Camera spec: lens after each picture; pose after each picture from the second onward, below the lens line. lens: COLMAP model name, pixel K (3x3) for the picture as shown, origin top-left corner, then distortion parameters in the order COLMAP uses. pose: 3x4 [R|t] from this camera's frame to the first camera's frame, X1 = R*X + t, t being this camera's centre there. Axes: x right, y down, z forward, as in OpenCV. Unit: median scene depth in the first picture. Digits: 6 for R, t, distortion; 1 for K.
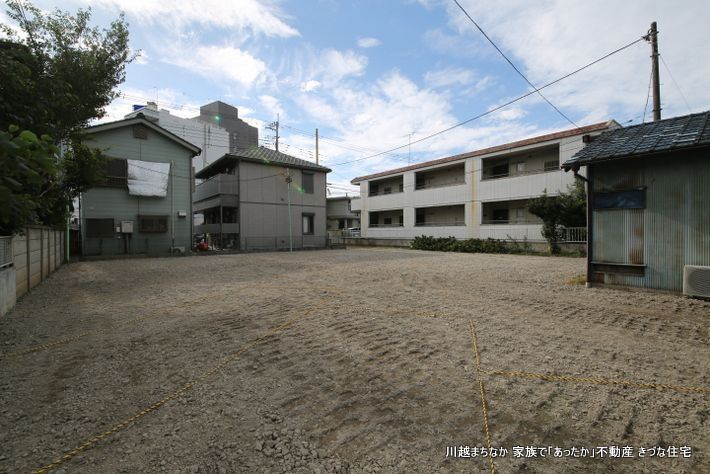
lens RADIAL K [[329.7, 0, 359.0], [0, 329.7, 236.9], [0, 0, 1]] dist [-0.013678, -0.004801]
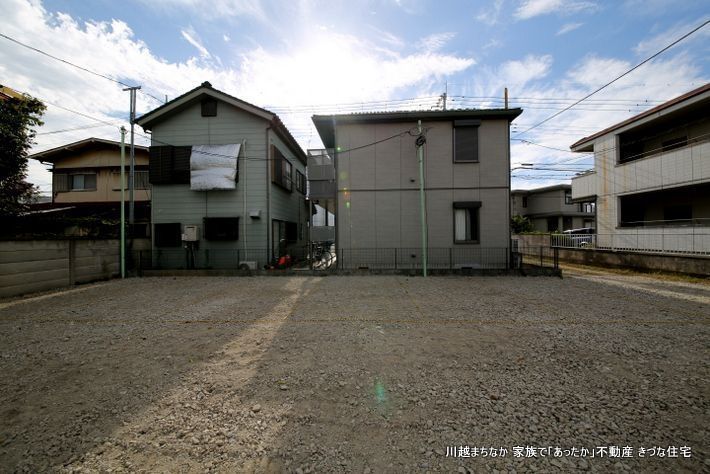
lens RADIAL K [[251.6, 0, 356.6], [0, 251.6, 234.9], [0, 0, 1]] dist [-0.009067, -0.003939]
pose [[0.746412, -0.004196, -0.665471, -0.022064], [-0.005327, 0.999910, -0.012279, -0.015775], [0.665463, 0.012710, 0.746323, 0.619982]]
